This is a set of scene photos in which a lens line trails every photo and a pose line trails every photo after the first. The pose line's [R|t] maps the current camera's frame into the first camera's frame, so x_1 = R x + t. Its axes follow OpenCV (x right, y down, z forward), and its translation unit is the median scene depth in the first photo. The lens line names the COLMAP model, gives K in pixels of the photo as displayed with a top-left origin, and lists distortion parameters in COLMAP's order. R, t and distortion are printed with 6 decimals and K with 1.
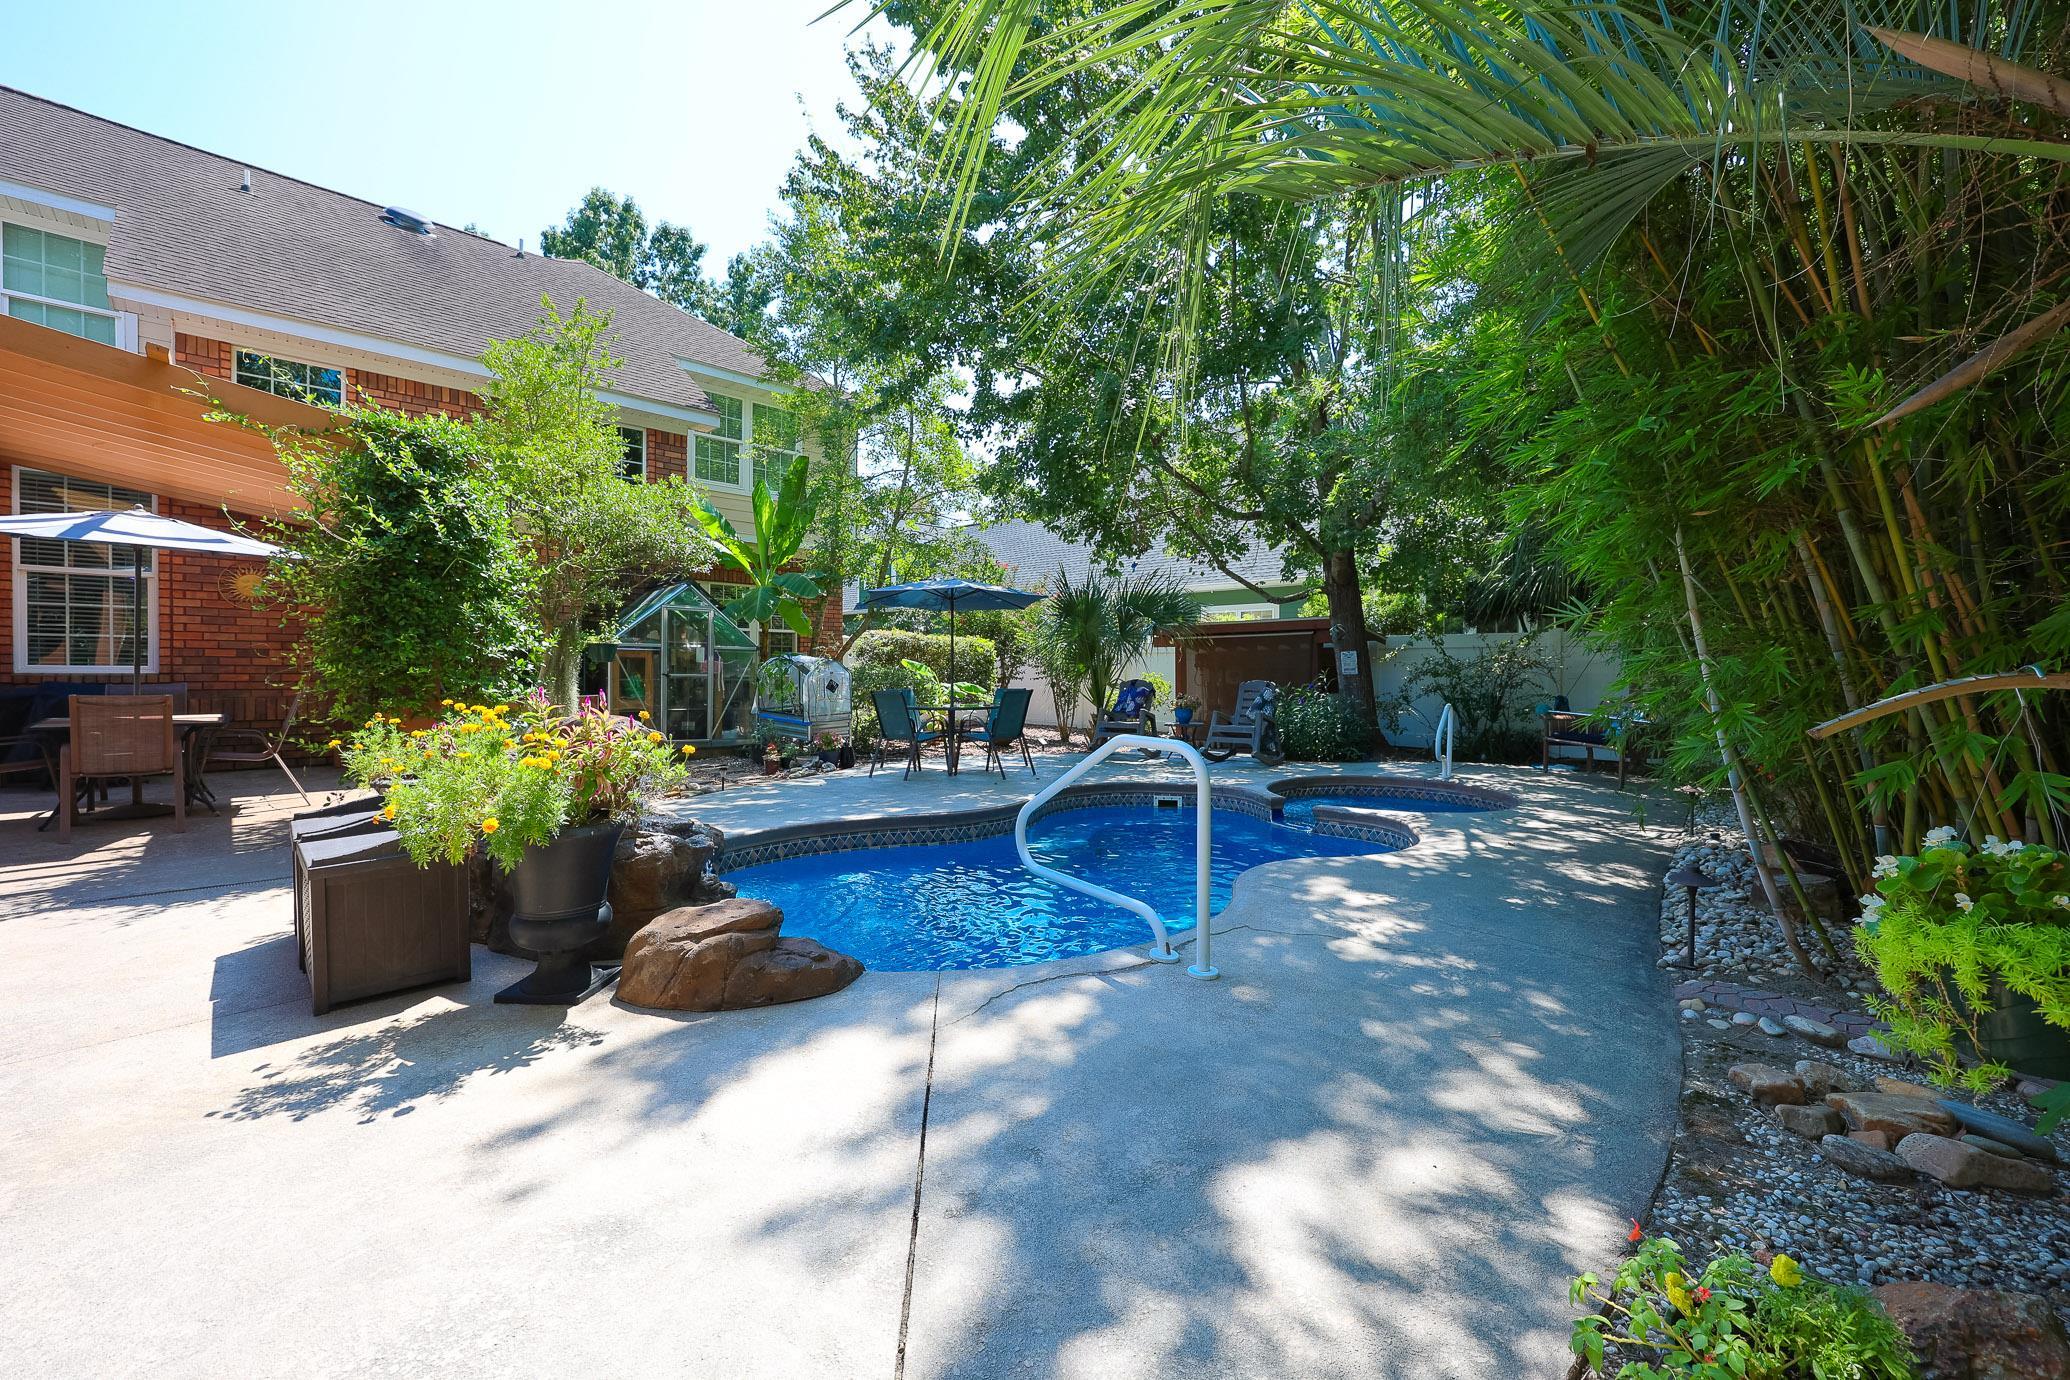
lens RADIAL K [[813.6, 0, 1031.9], [0, 813.6, 668.1], [0, 0, 1]] dist [0.000638, 0.000024]
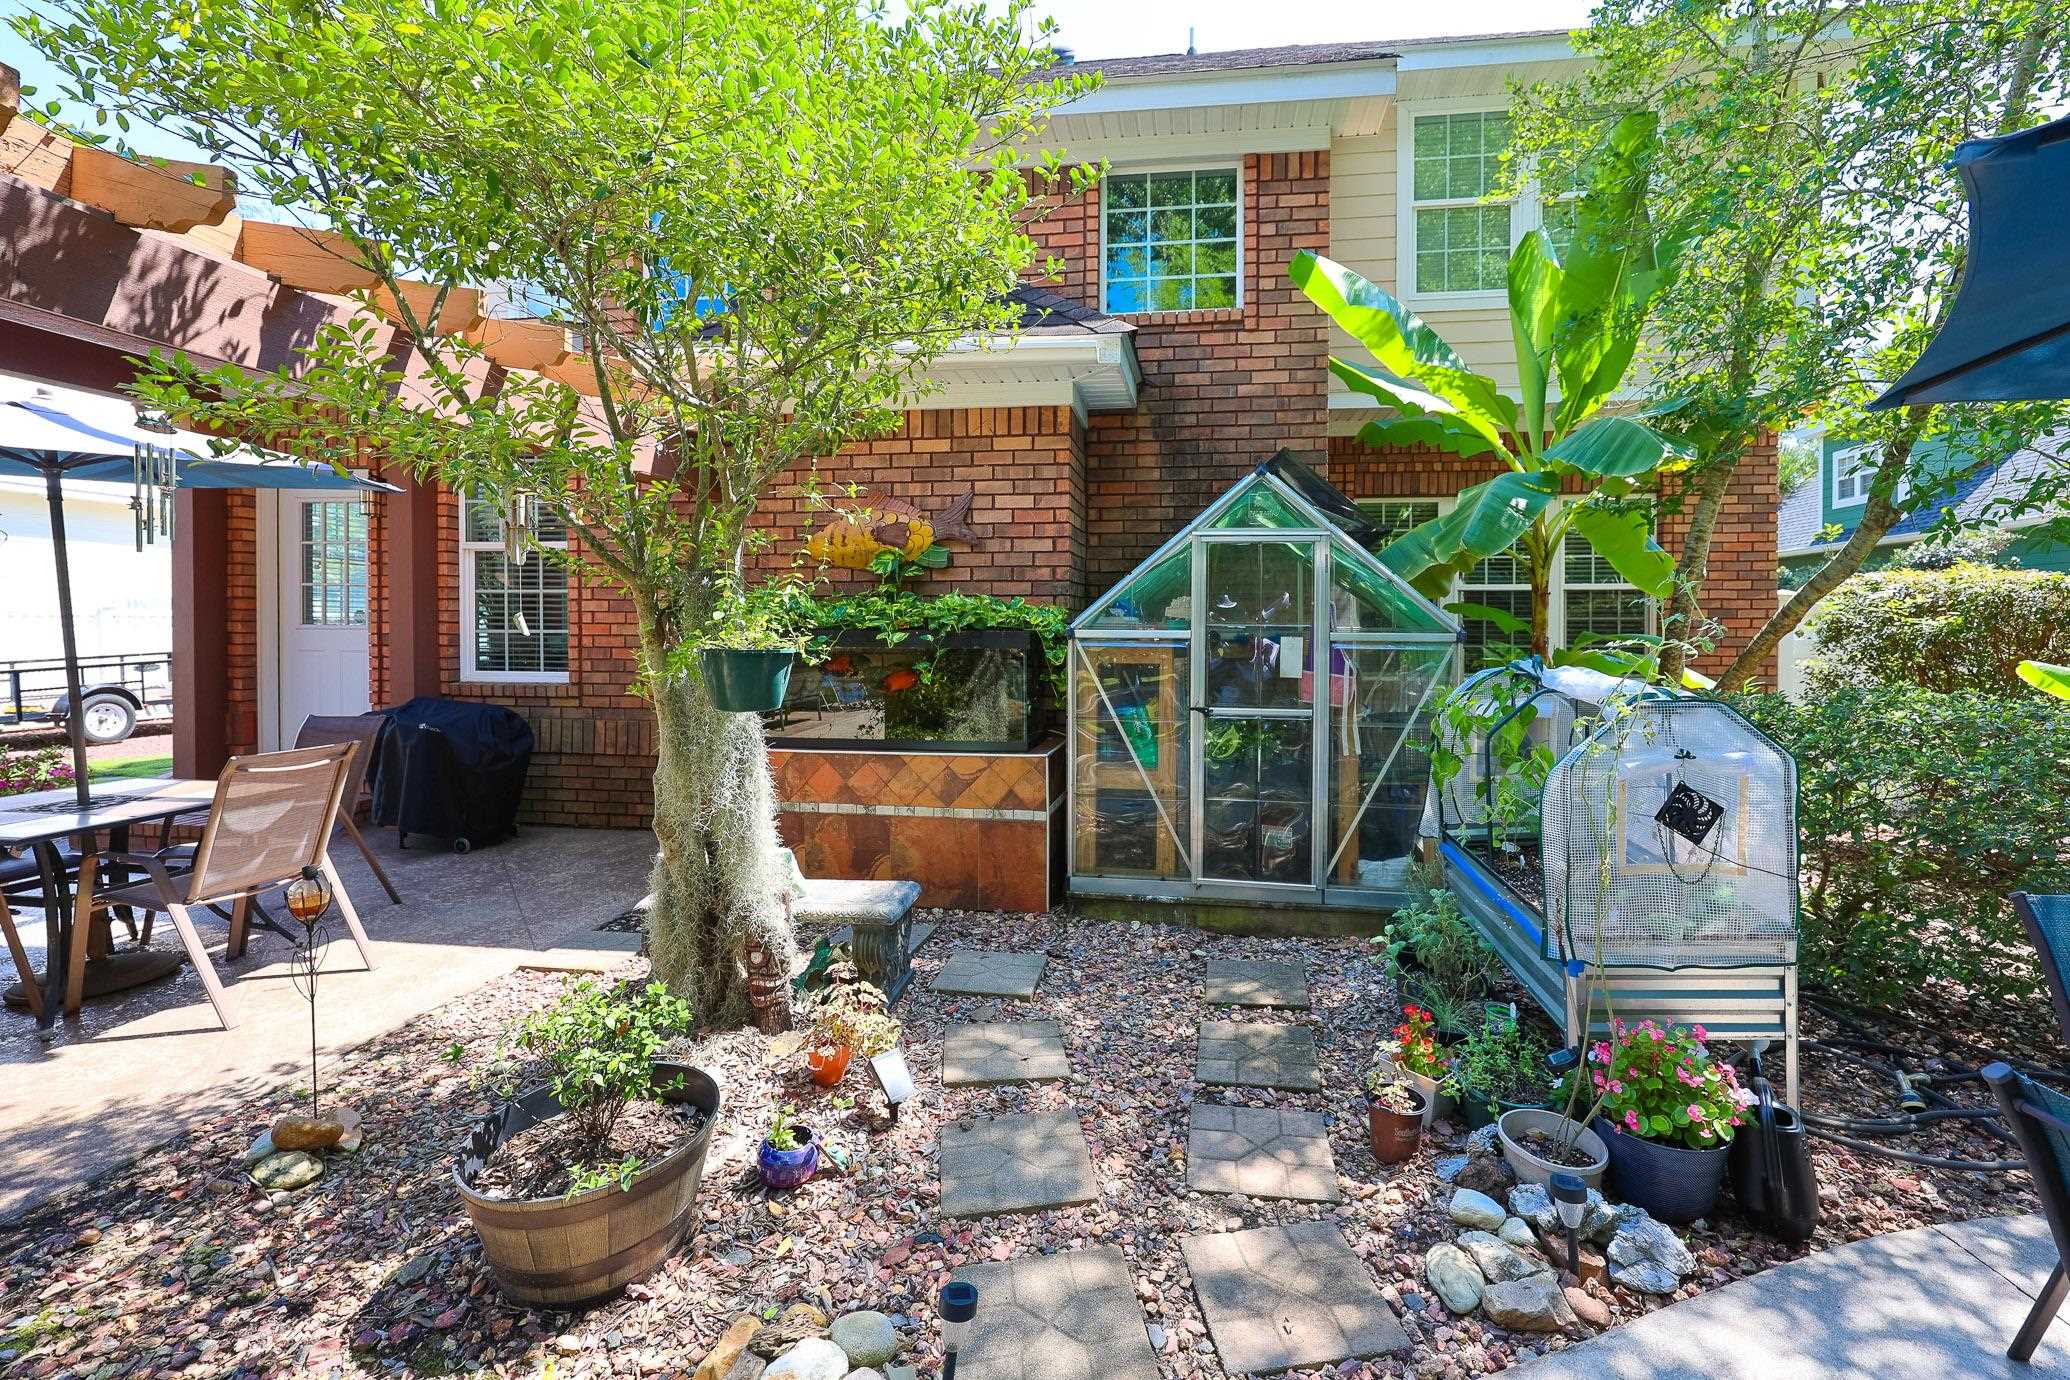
lens RADIAL K [[885.6, 0, 1081.9], [0, 885.6, 642.7], [0, 0, 1]] dist [0.001112, -0.000035]
pose [[0.619610, 0.004281, -0.784898, -0.131948], [0.001392, 0.999978, 0.006552, -0.023162], [0.784908, -0.005152, 0.619590, 0.603179]]
